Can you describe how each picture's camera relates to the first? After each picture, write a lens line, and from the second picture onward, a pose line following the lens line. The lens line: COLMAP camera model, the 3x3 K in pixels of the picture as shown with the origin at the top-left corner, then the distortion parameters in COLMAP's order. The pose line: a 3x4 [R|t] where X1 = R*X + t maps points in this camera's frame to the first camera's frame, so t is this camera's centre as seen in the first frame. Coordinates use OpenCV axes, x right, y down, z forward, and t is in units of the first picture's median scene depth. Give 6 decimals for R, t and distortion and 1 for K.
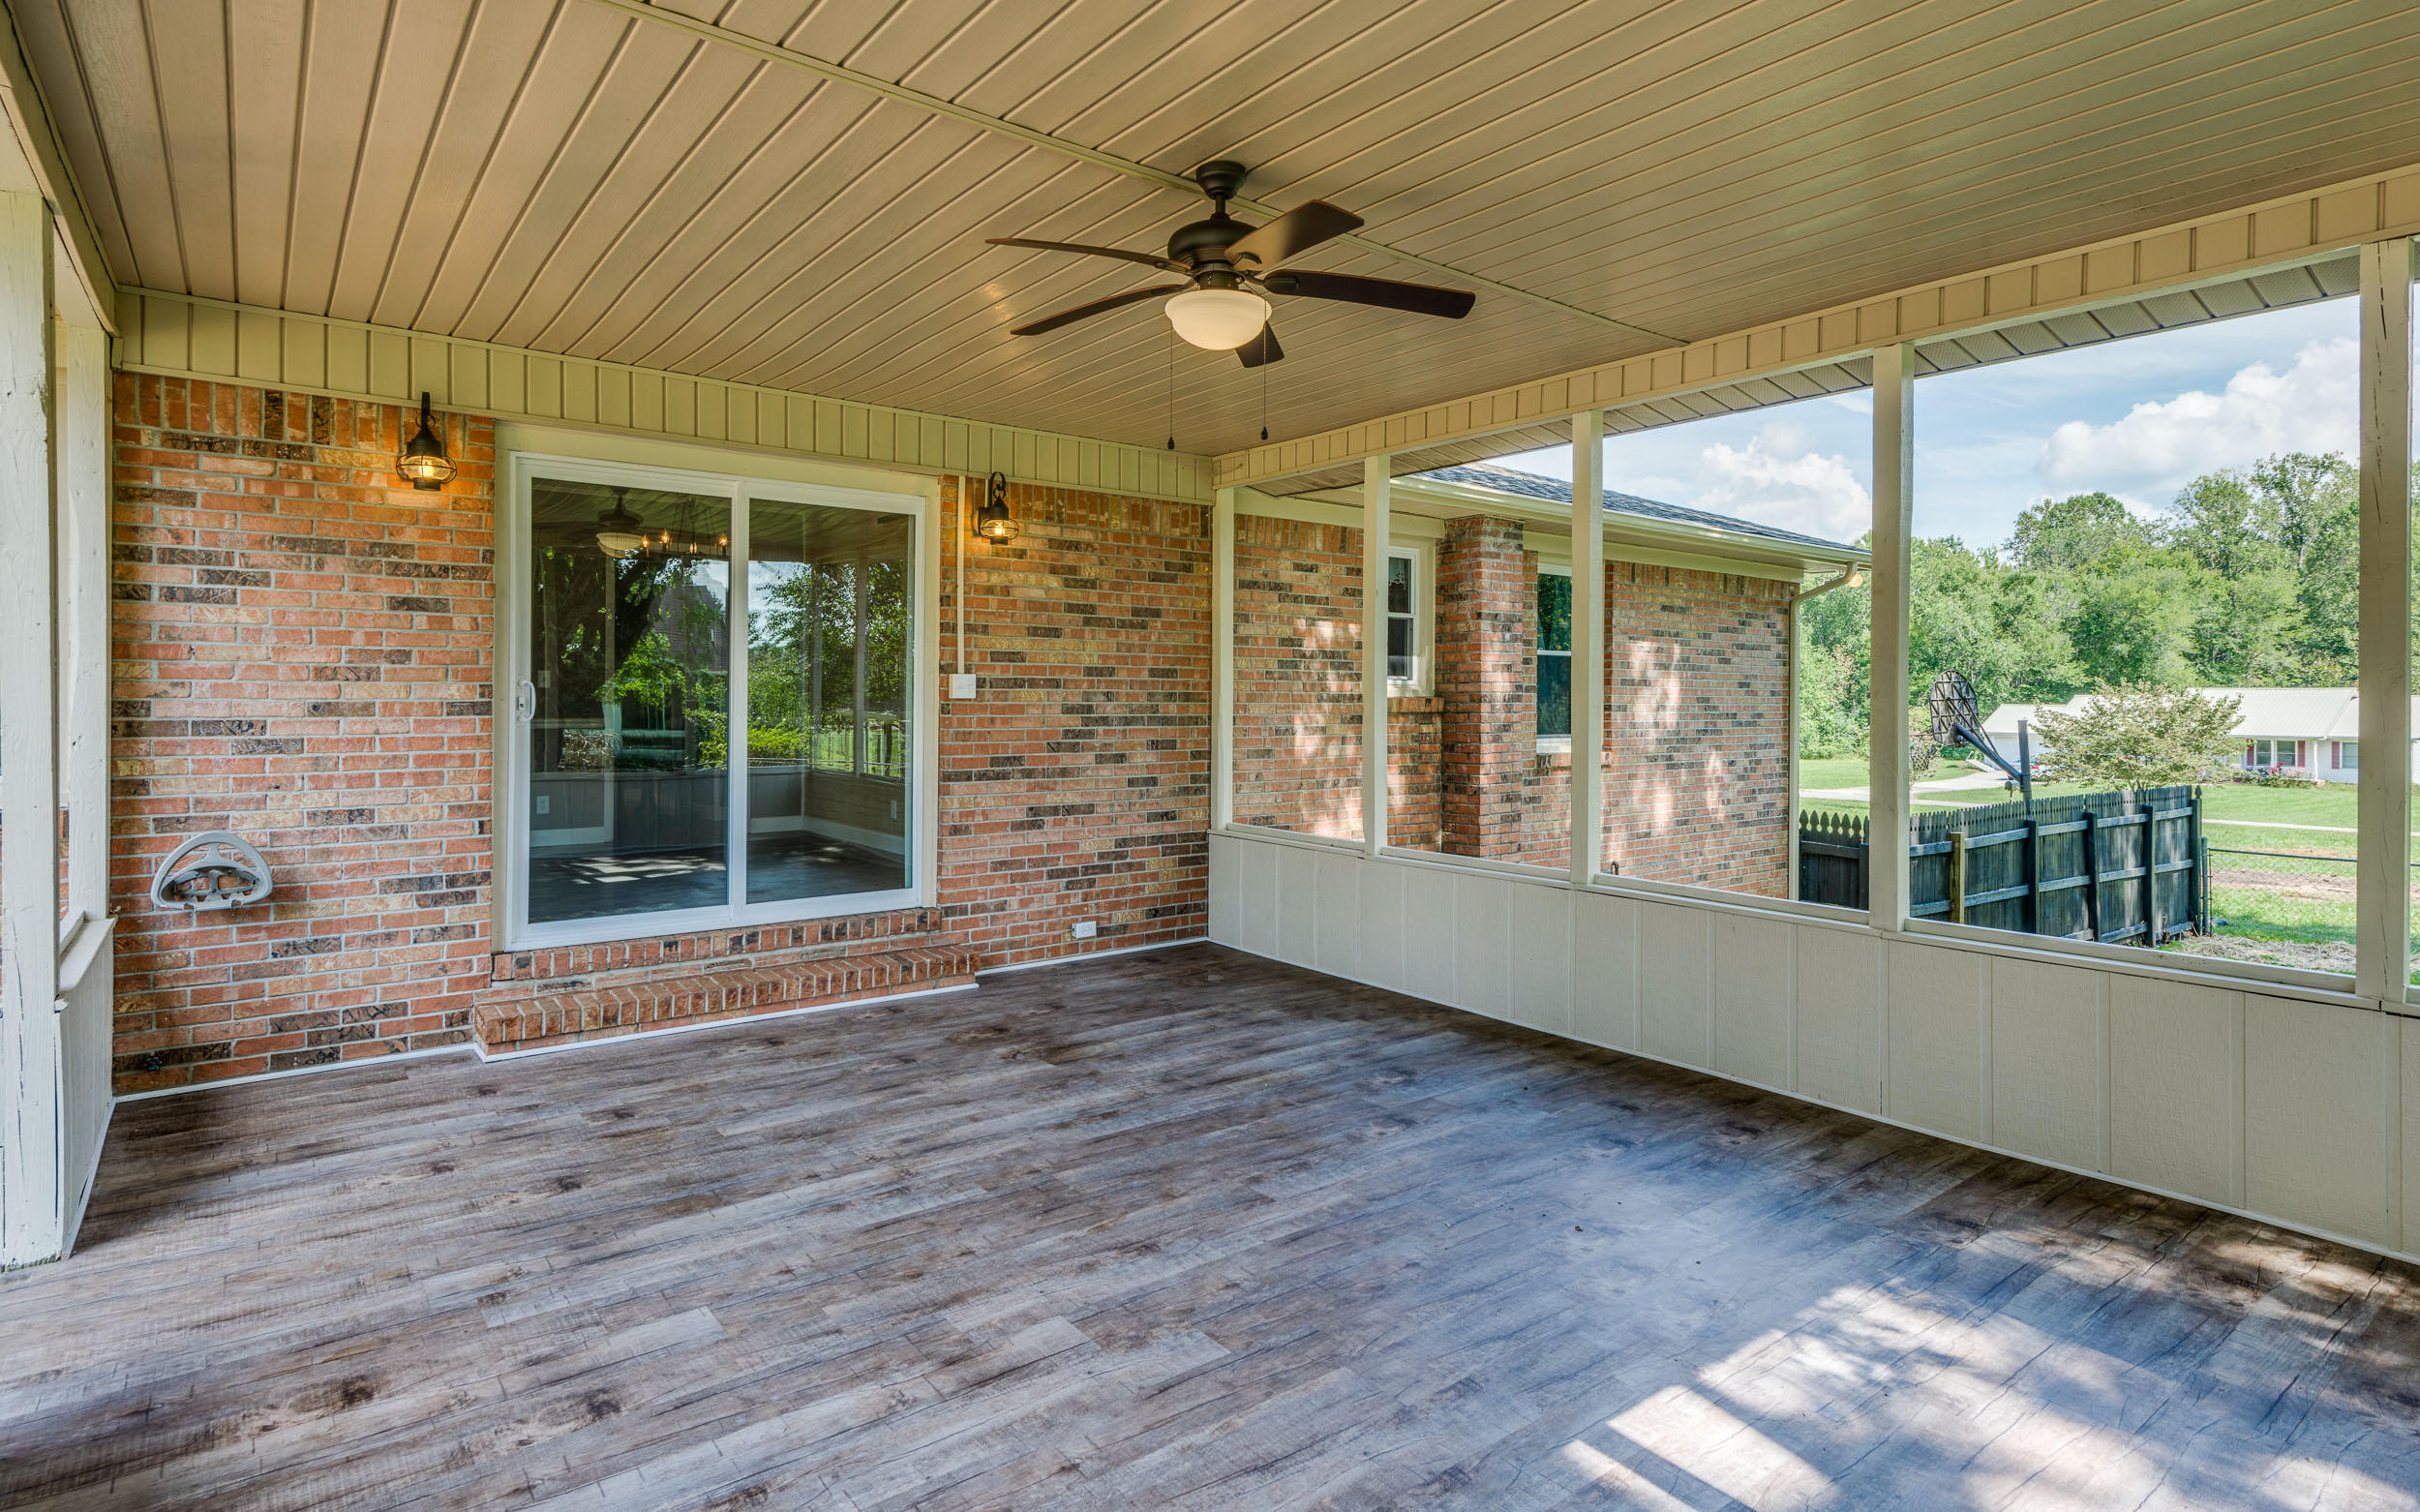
lens RADIAL K [[953.4, 0, 1213.7], [0, 953.4, 700.4], [0, 0, 1]] dist [0.020811, -0.005728]
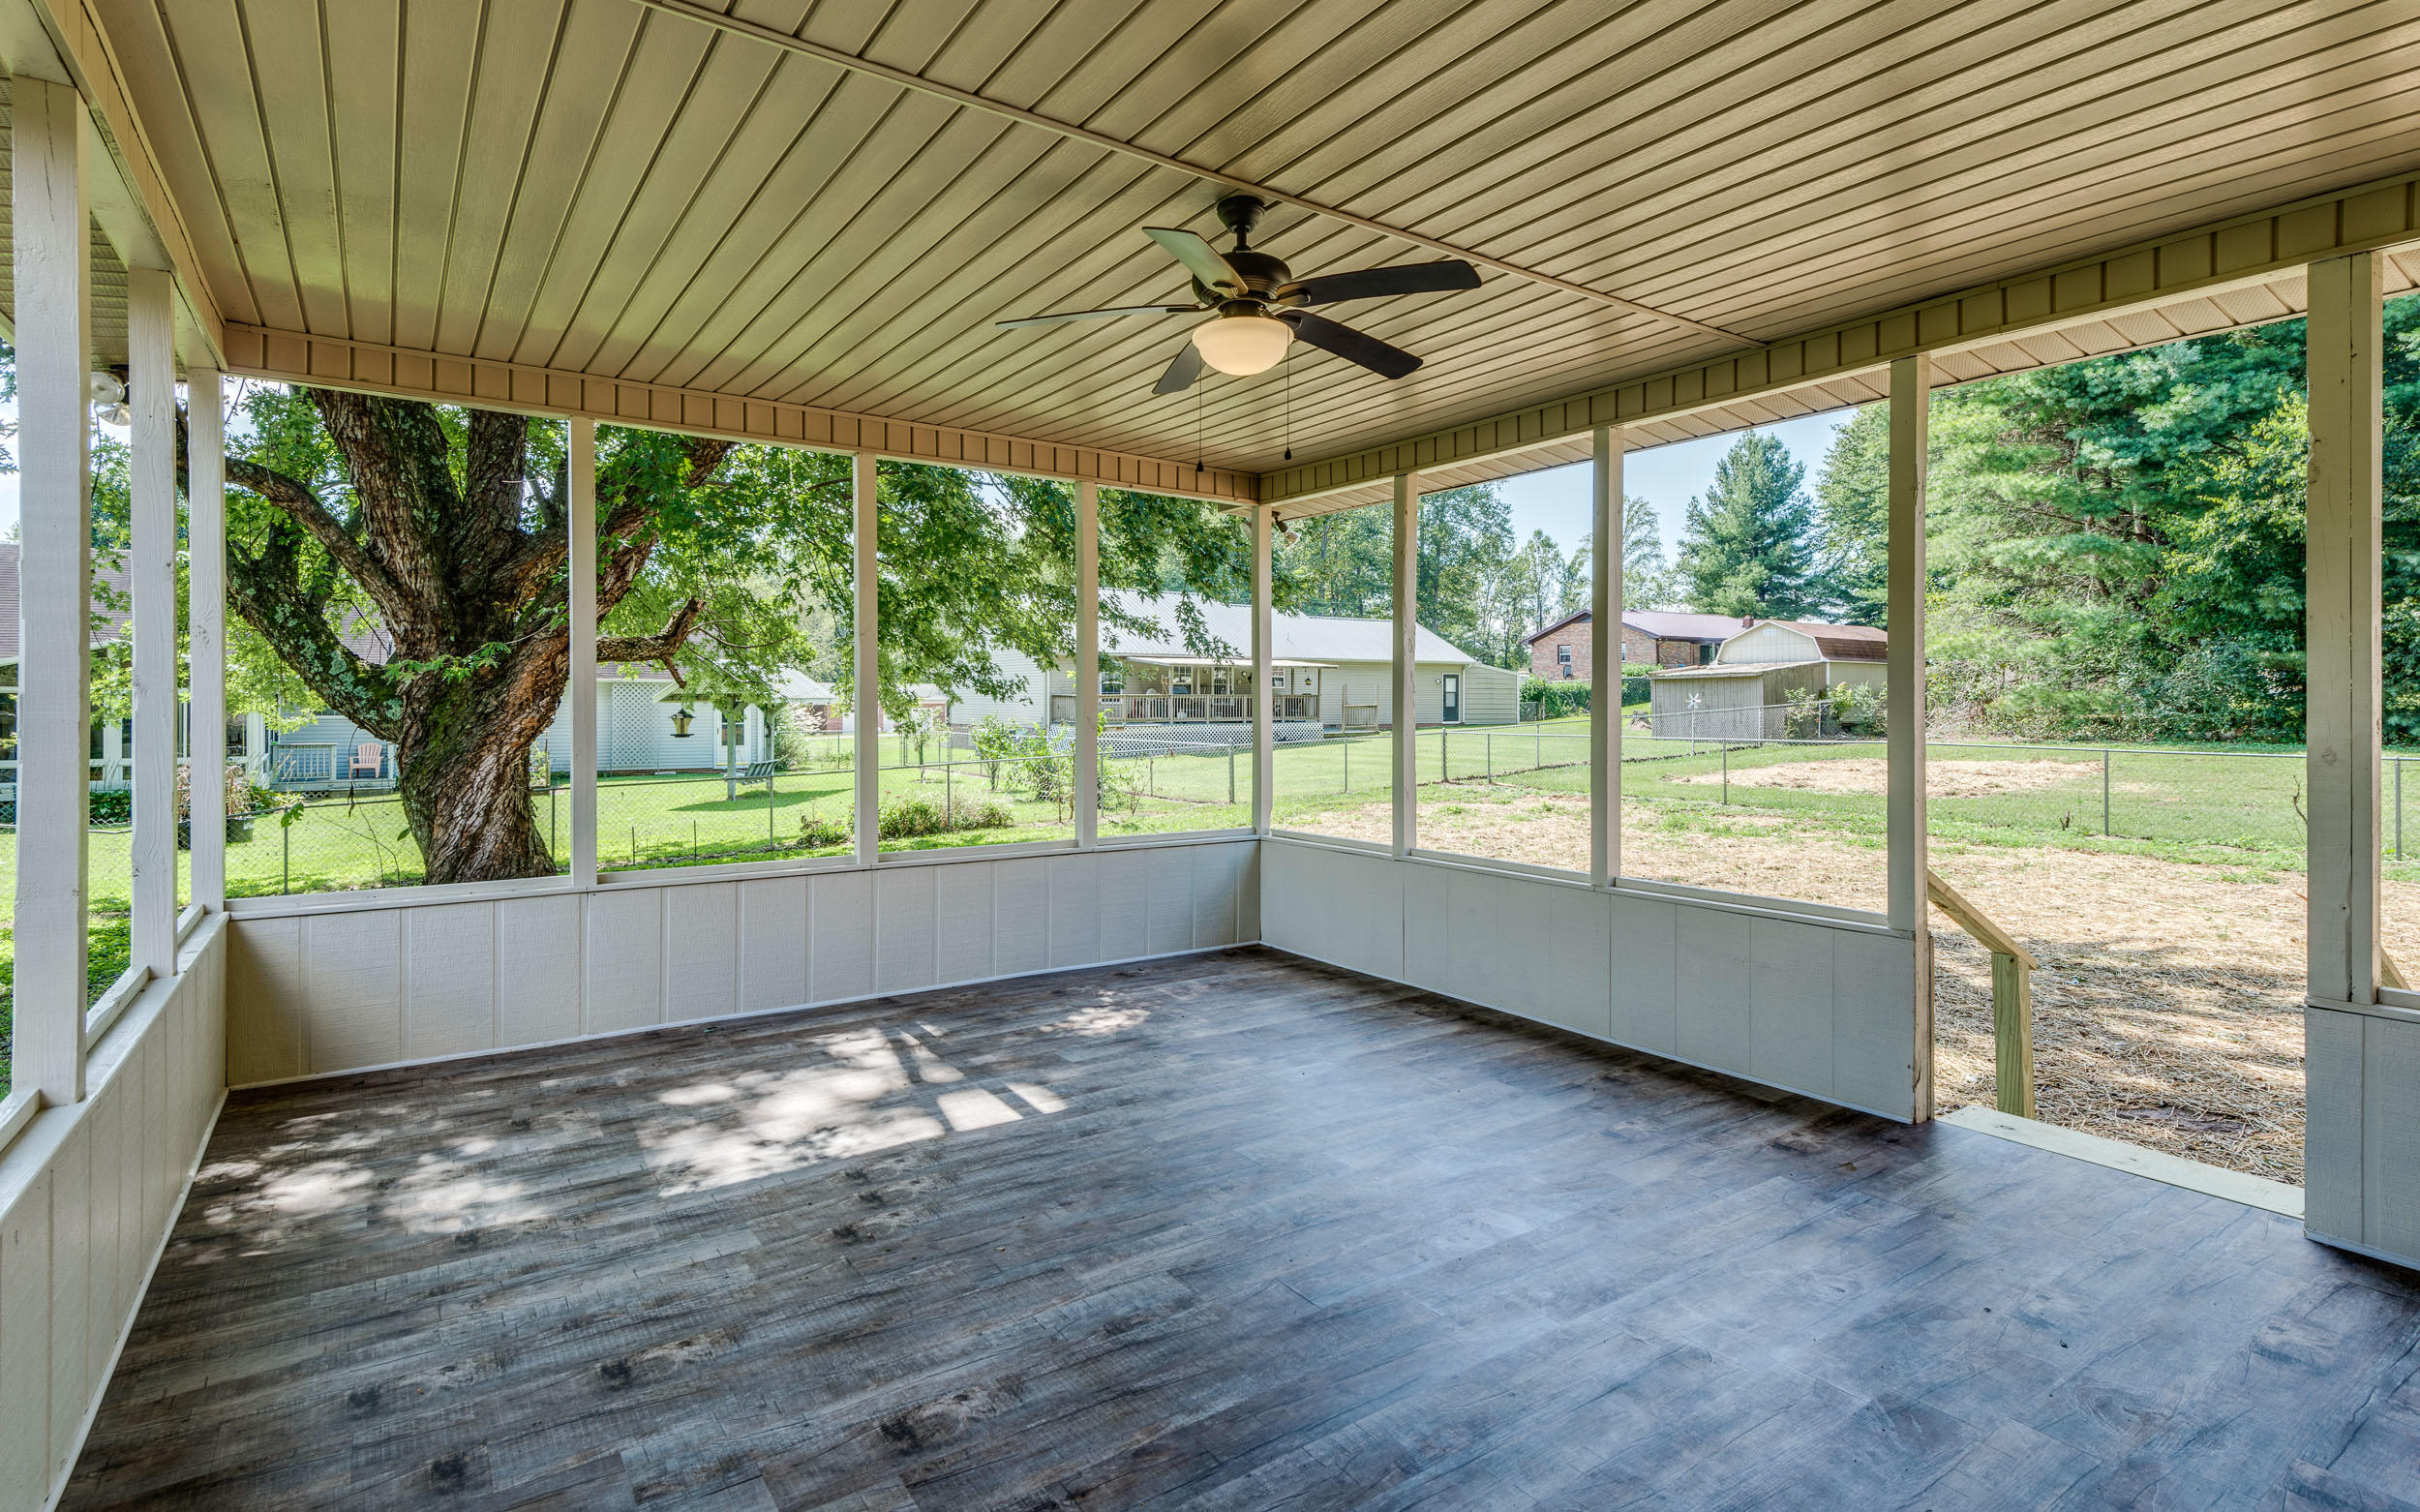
lens RADIAL K [[953.4, 0, 1213.7], [0, 953.4, 700.4], [0, 0, 1]] dist [0.020811, -0.005728]
pose [[-0.998024, -0.008226, 0.062297, -0.031508], [-0.007833, 0.999948, 0.006542, -0.015964], [-0.062347, 0.006041, -0.998036, 1.961053]]
